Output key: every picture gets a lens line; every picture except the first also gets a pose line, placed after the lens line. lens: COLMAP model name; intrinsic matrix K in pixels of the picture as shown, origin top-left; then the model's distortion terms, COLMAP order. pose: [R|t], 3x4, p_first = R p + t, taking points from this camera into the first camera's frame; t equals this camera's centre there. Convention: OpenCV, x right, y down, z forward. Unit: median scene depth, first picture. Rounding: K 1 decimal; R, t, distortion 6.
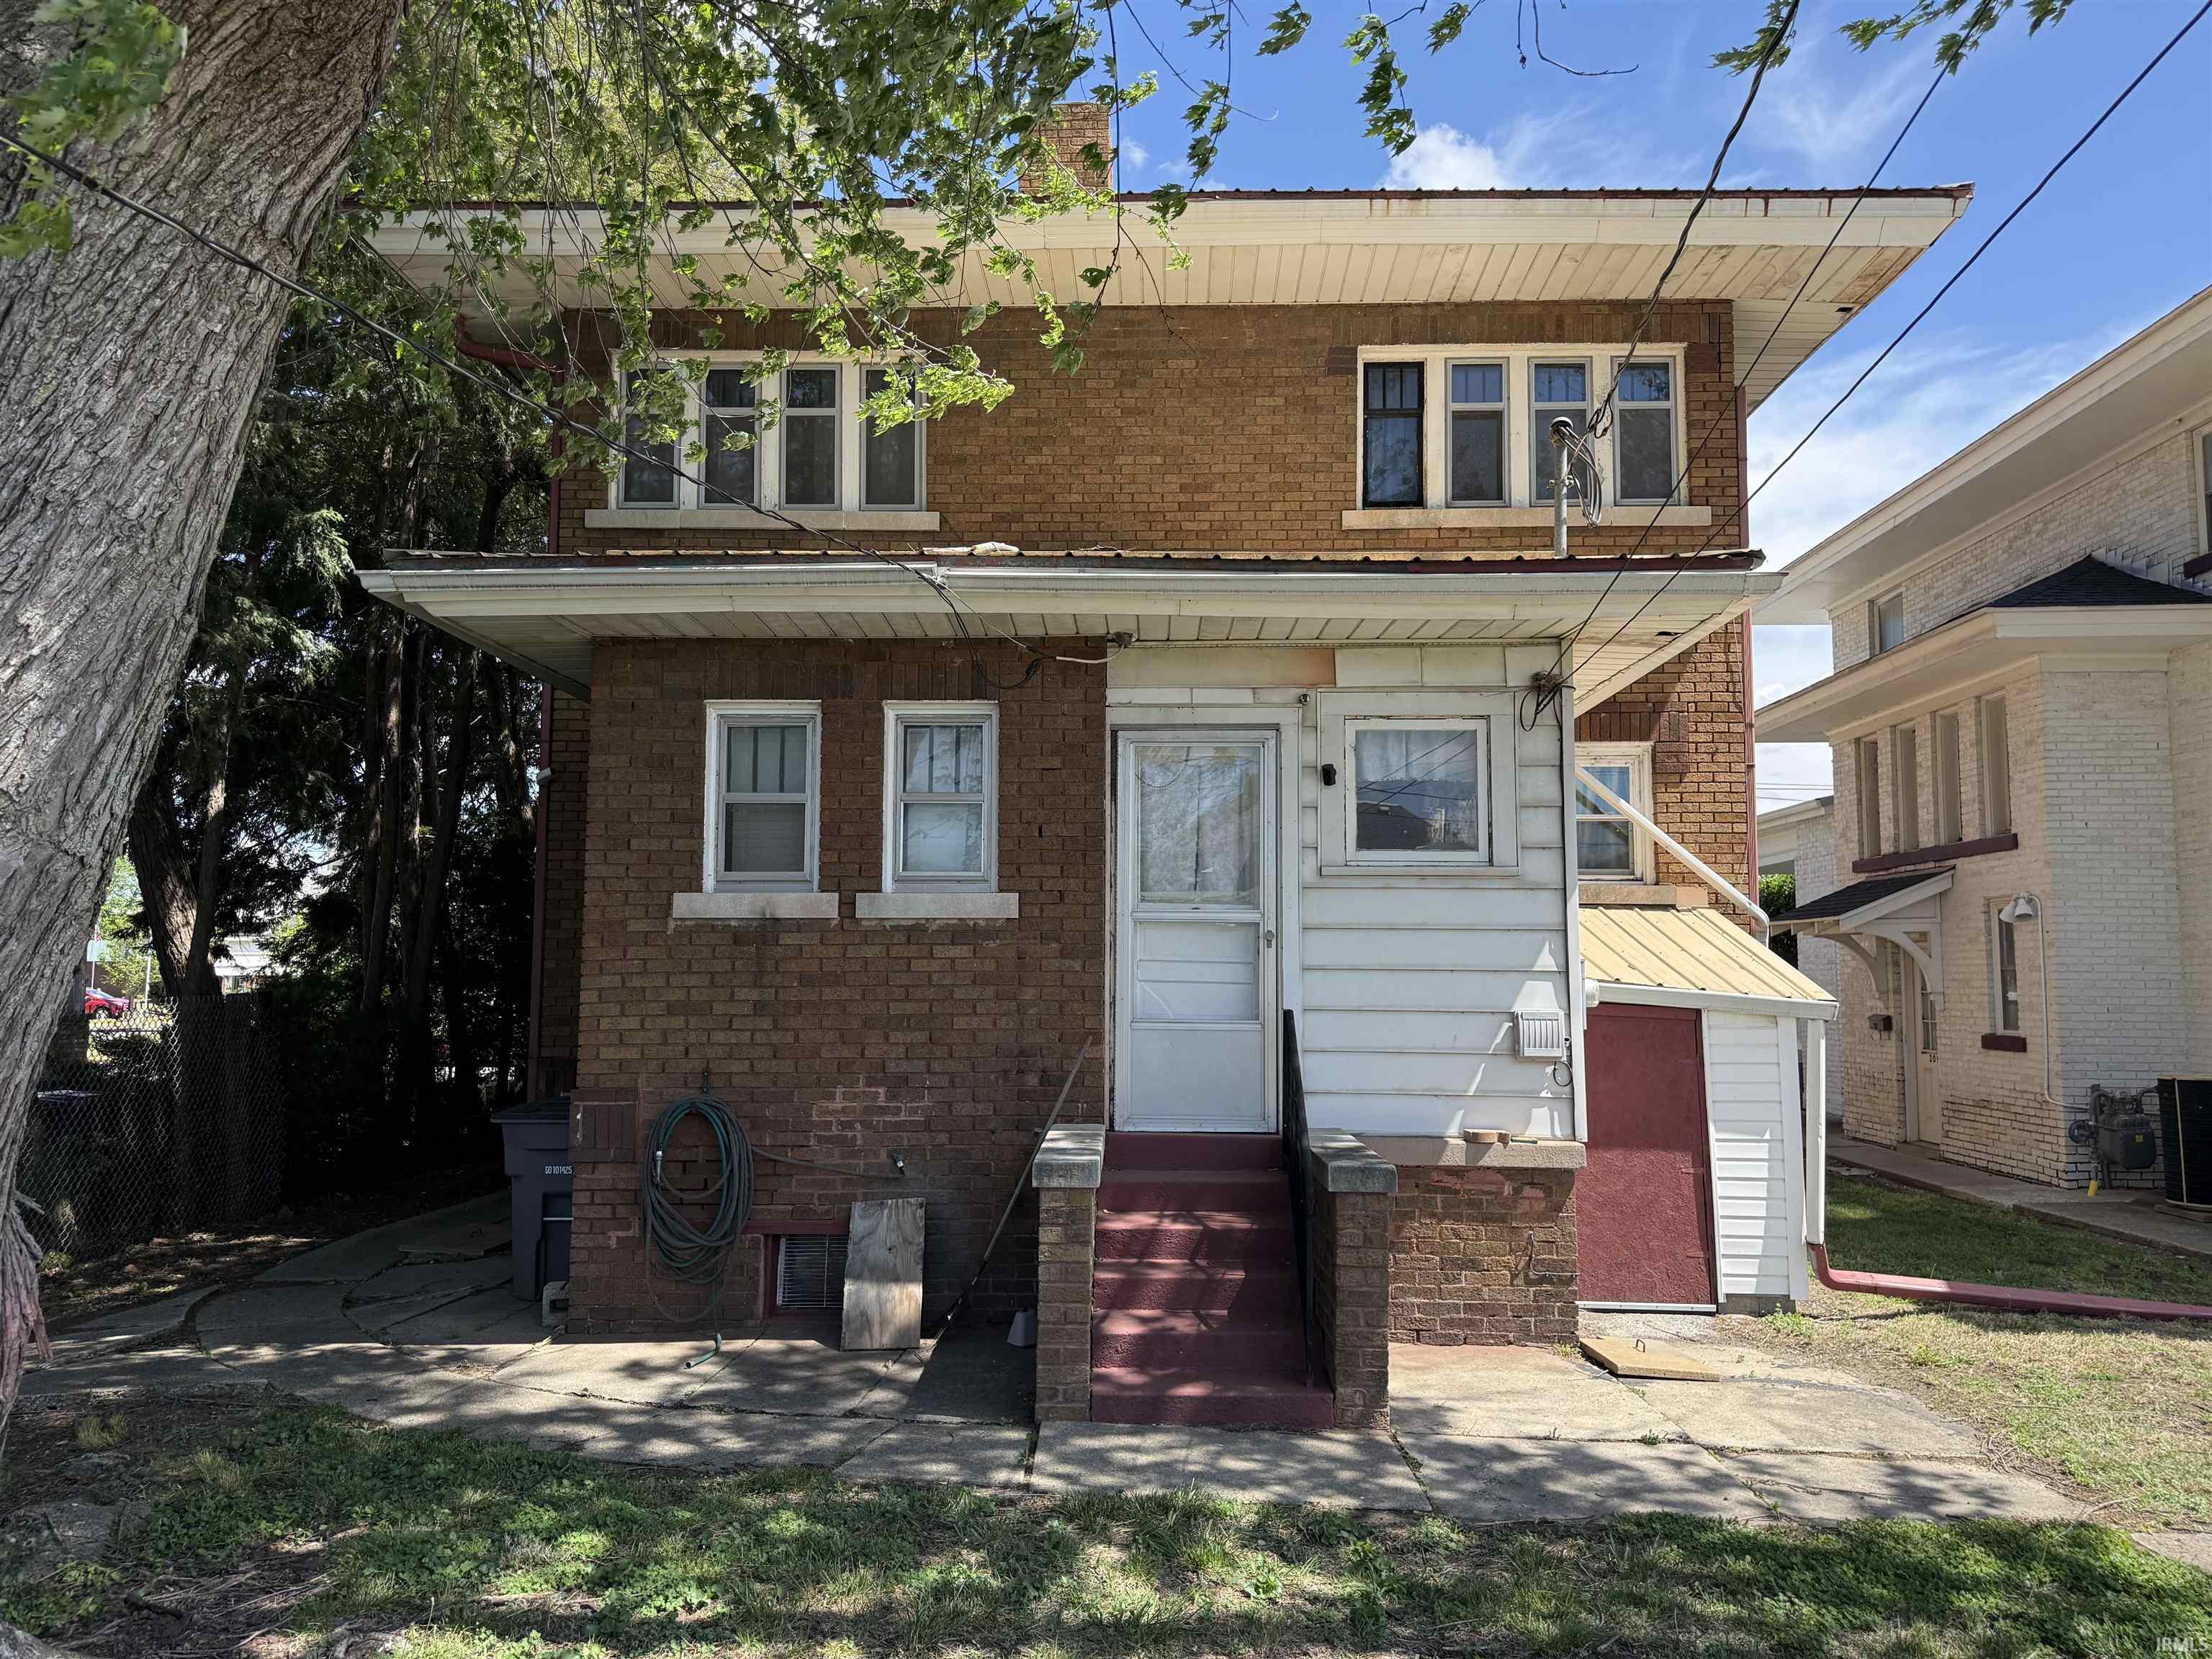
lens RADIAL K [[1567.3, 0, 1100.8], [0, 1567.3, 842.9], [0, 0, 1]] dist [0.078175, -0.059196]
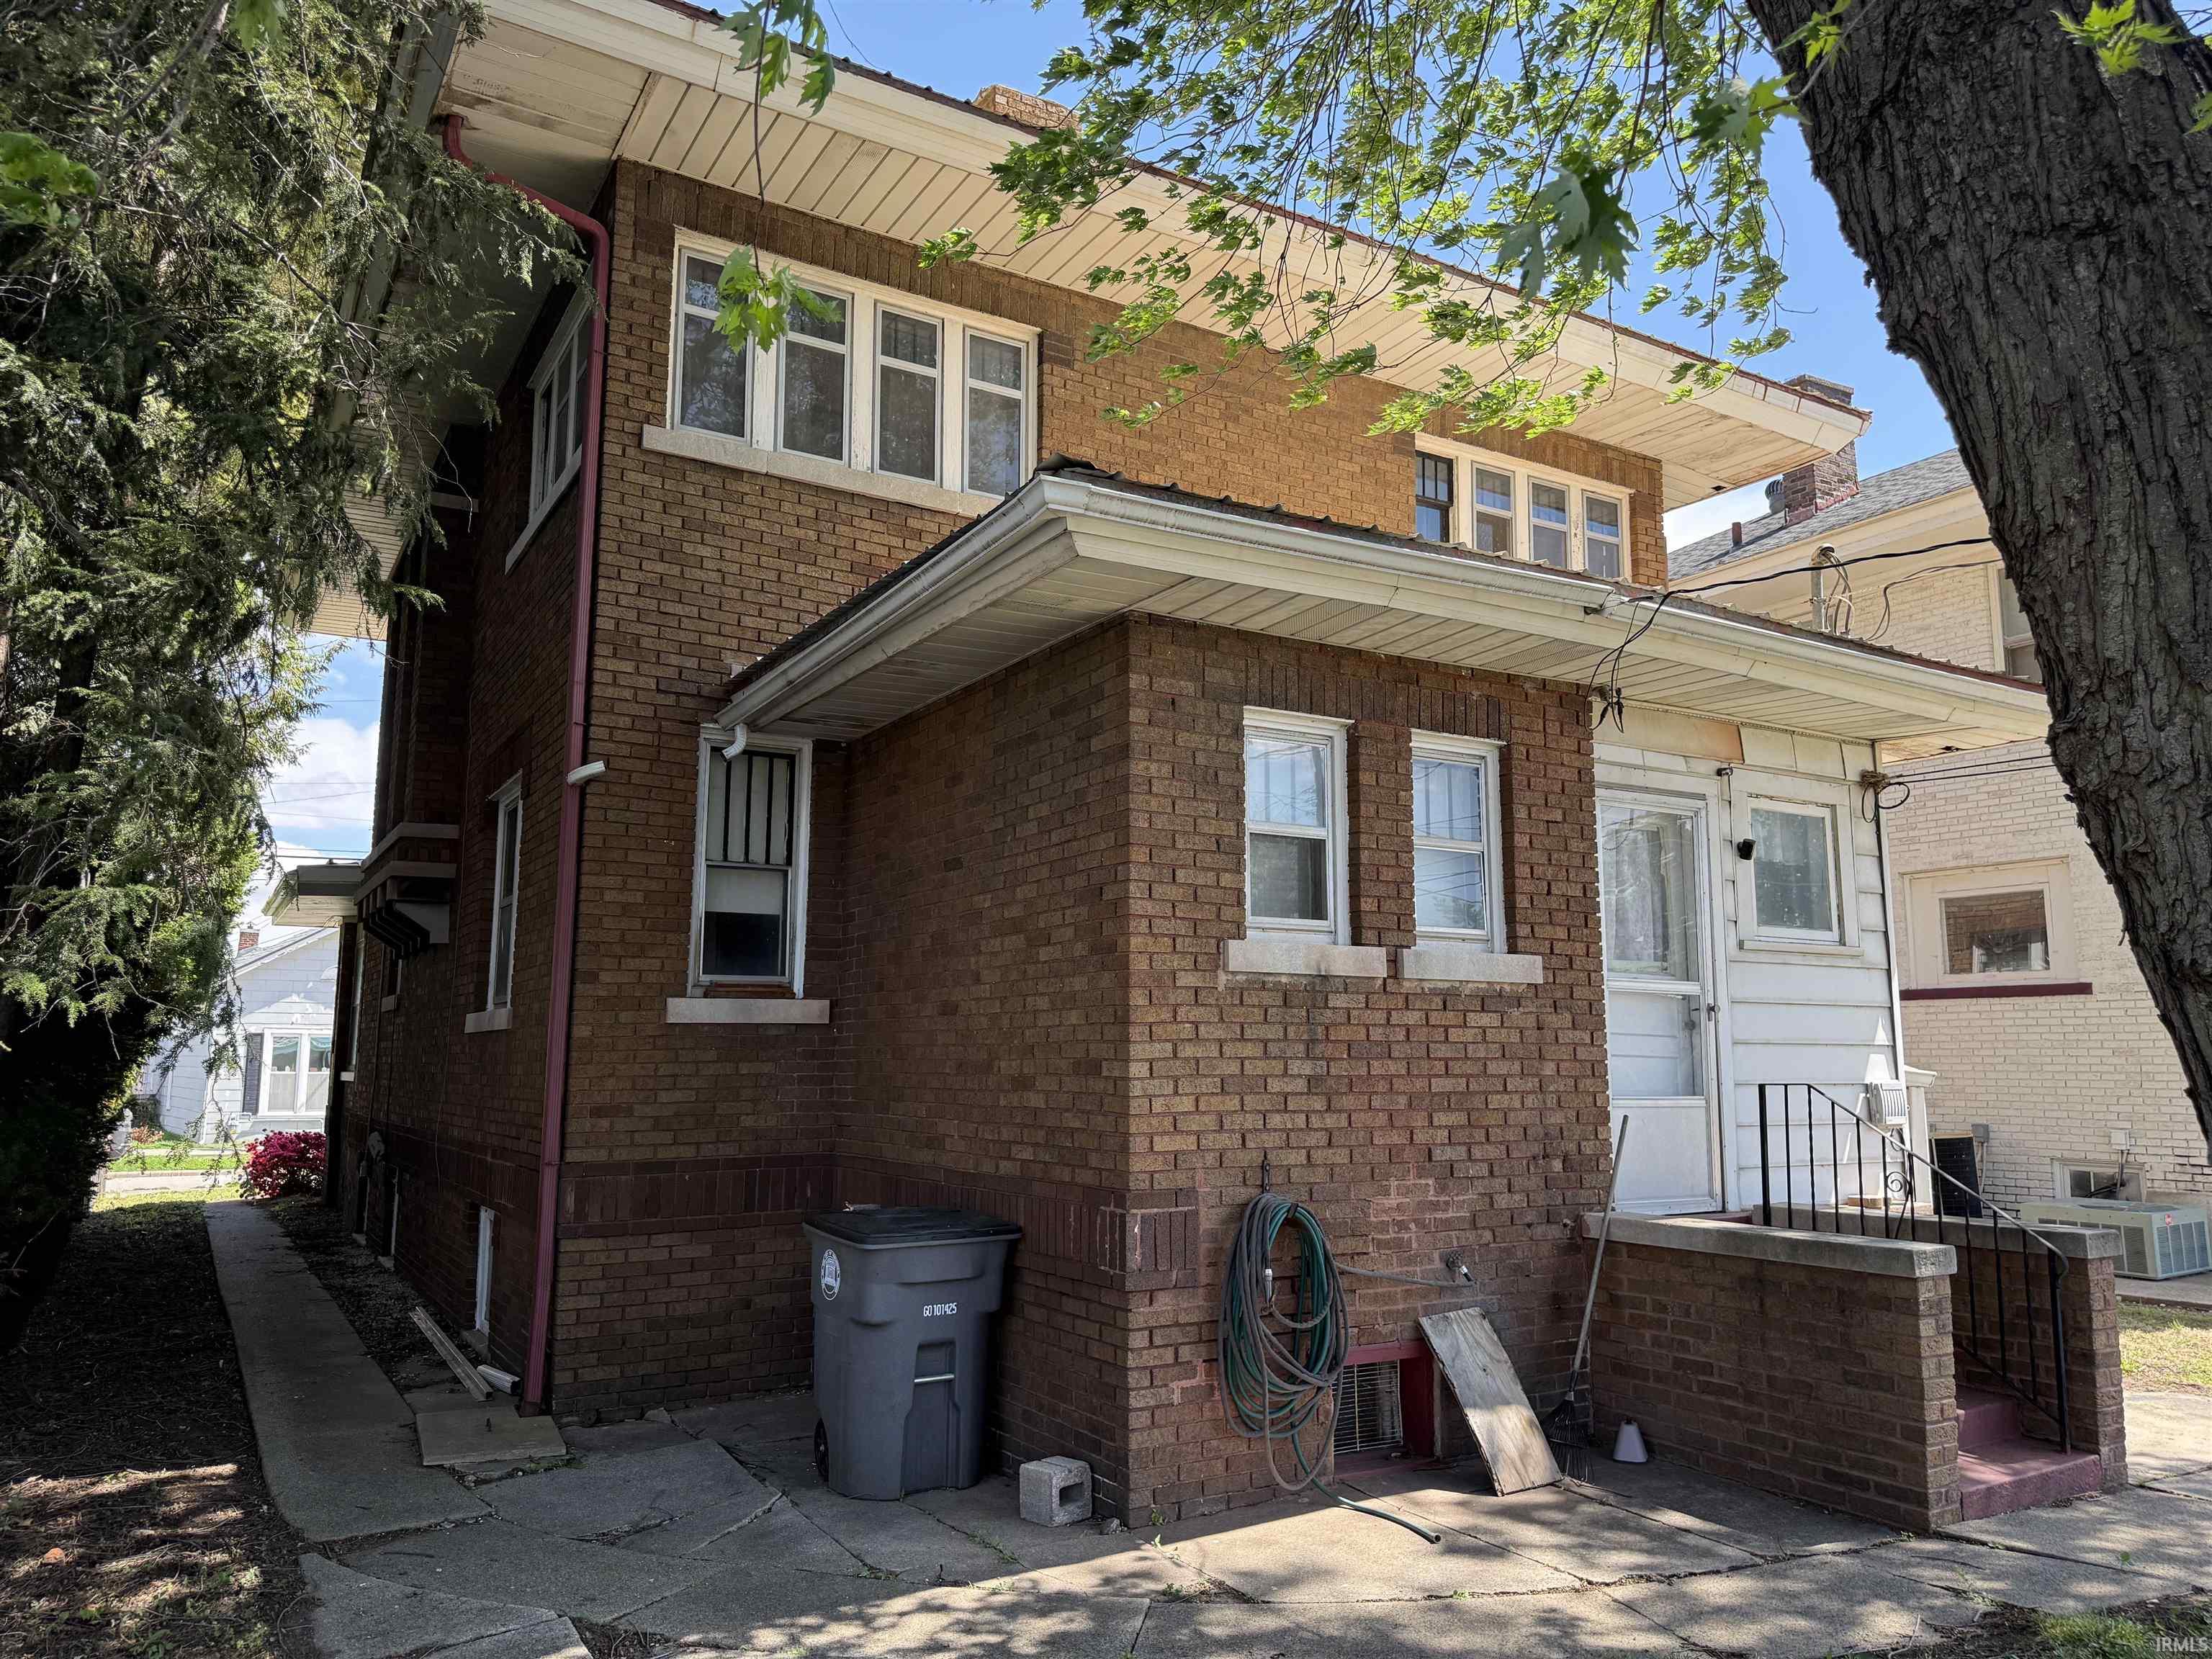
lens RADIAL K [[1567.3, 0, 1098.8], [0, 1567.3, 826.0], [0, 0, 1]] dist [0.078175, -0.059196]
pose [[0.847477, 0.078672, 0.524969, -0.739354], [-0.045824, 0.996107, -0.075302, 0.037056], [-0.528850, 0.039761, 0.847784, 0.354556]]
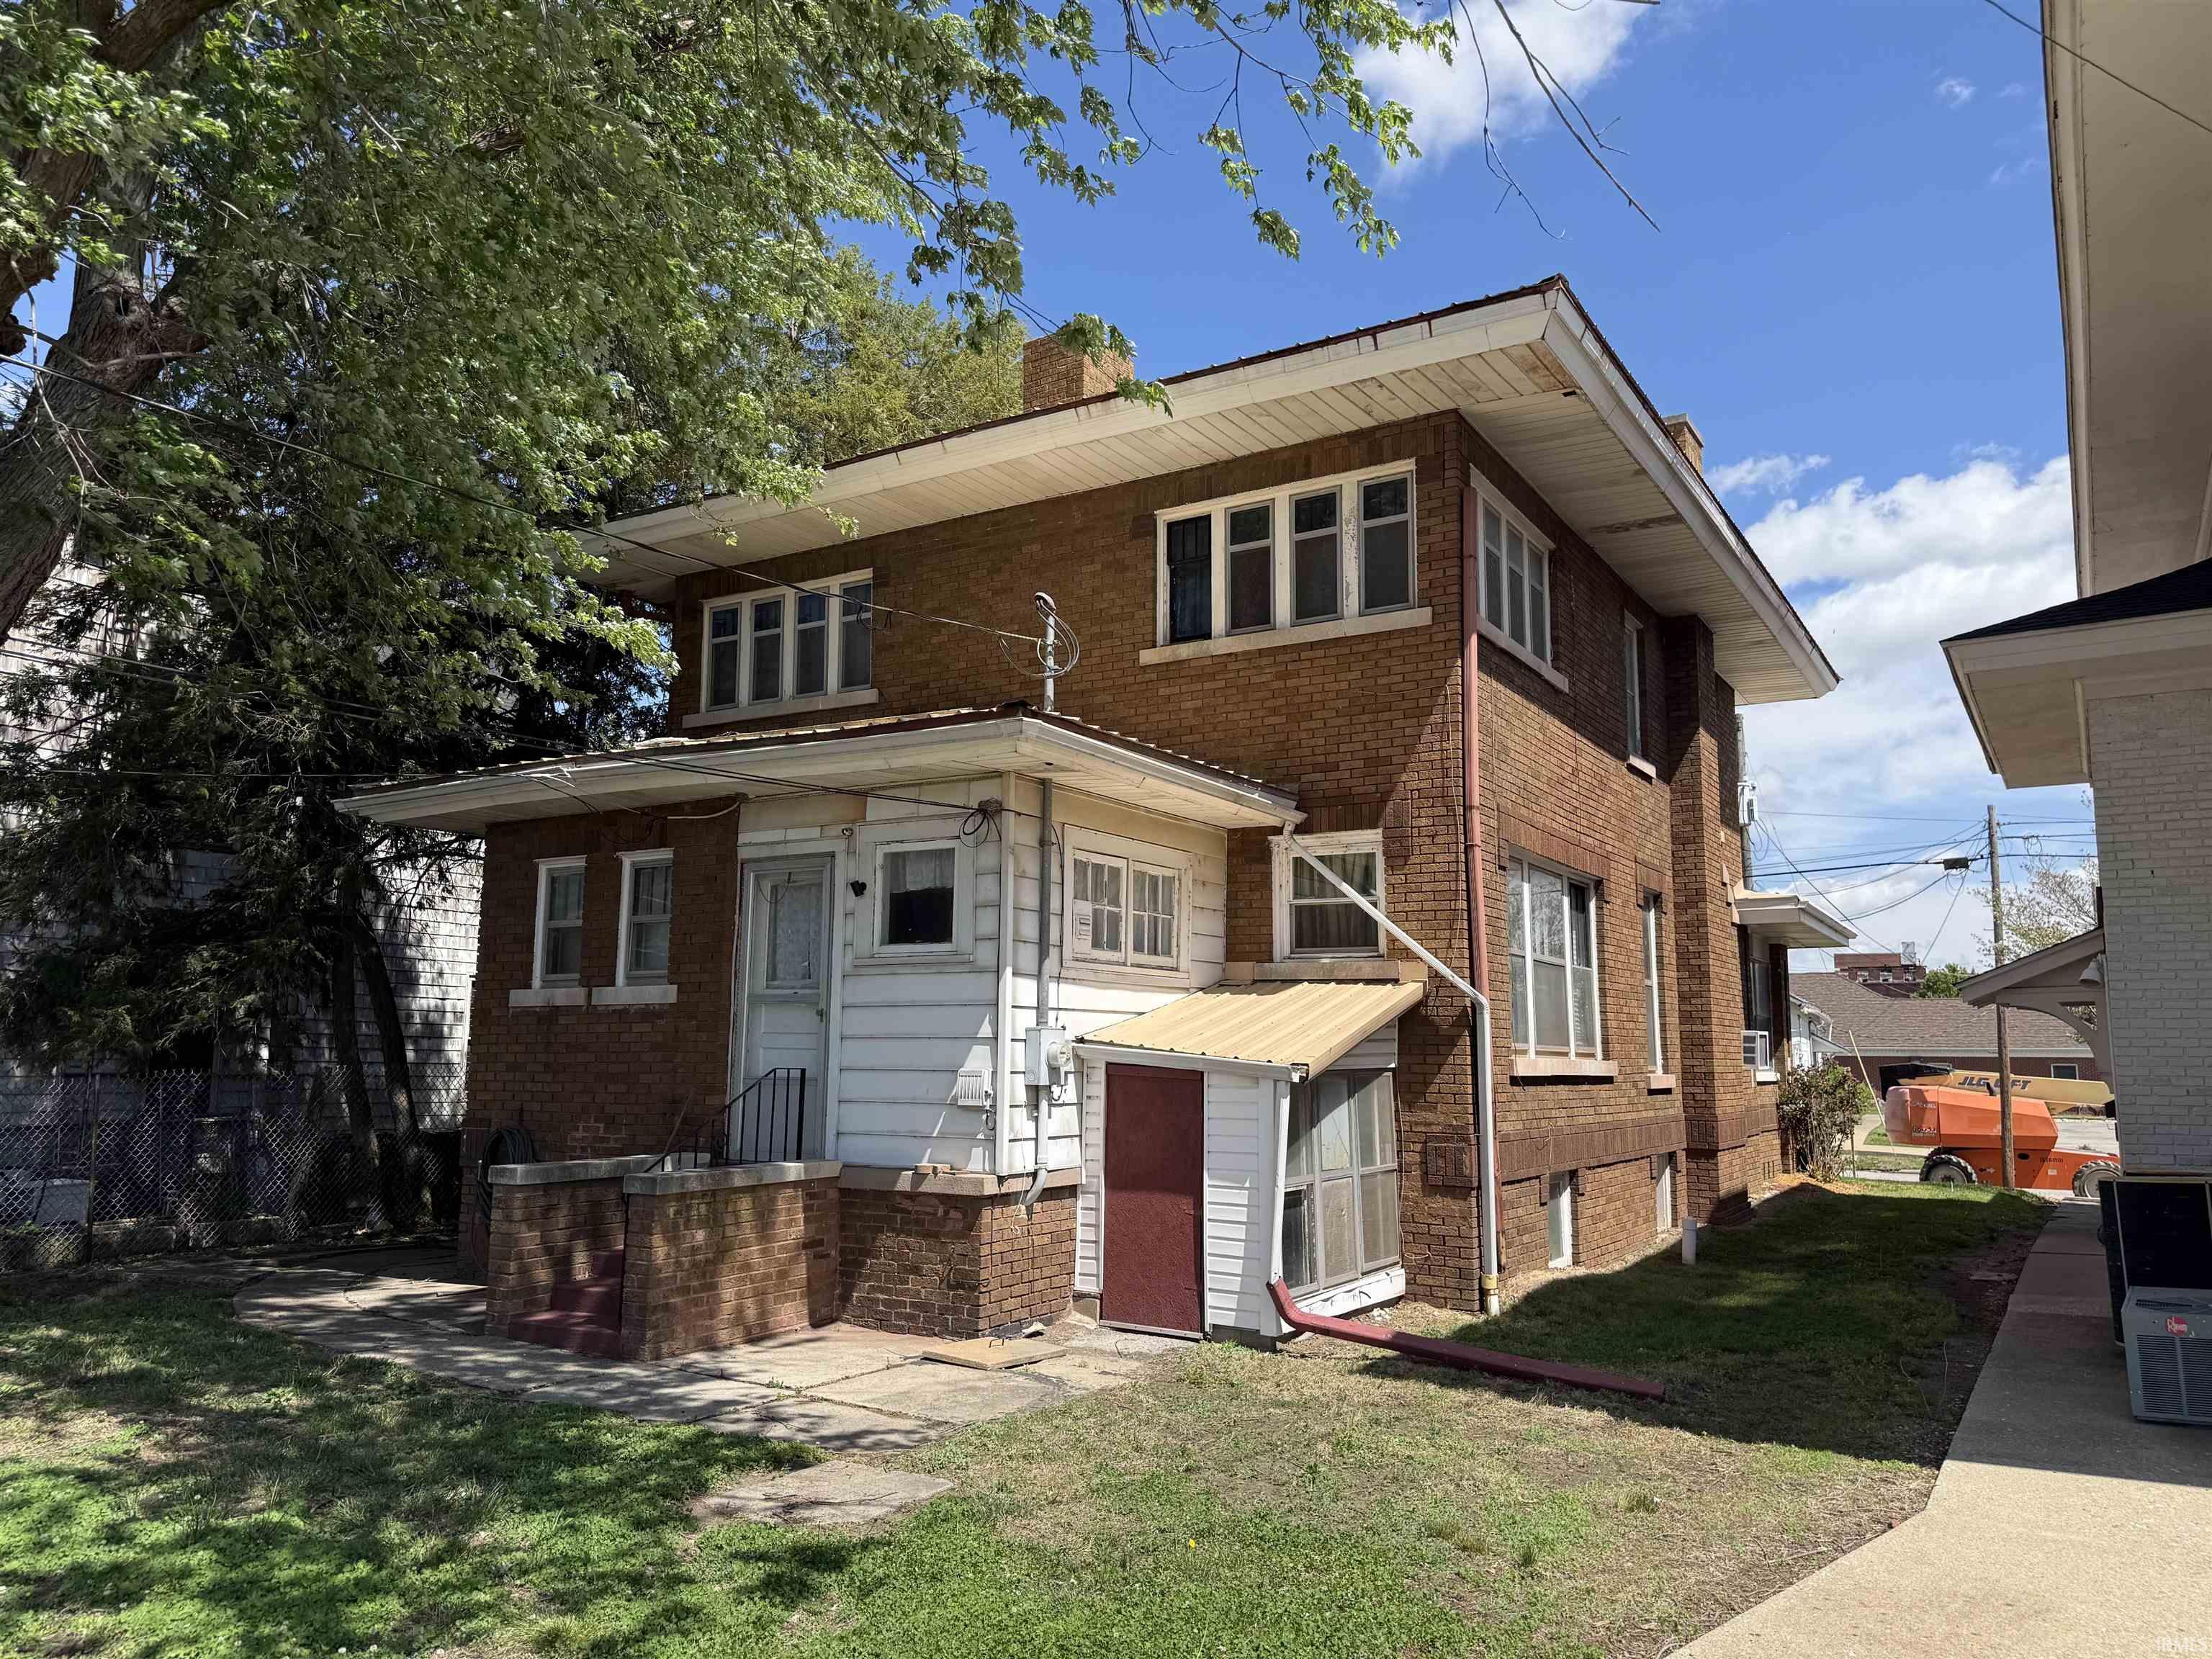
lens RADIAL K [[1567.3, 0, 1106.3], [0, 1567.3, 825.3], [0, 0, 1]] dist [0.078175, -0.059196]
pose [[0.863307, -0.071076, -0.499649, 0.982233], [0.037814, 0.996360, -0.076399, 0.012218], [0.503260, 0.047062, 0.862853, -0.032973]]
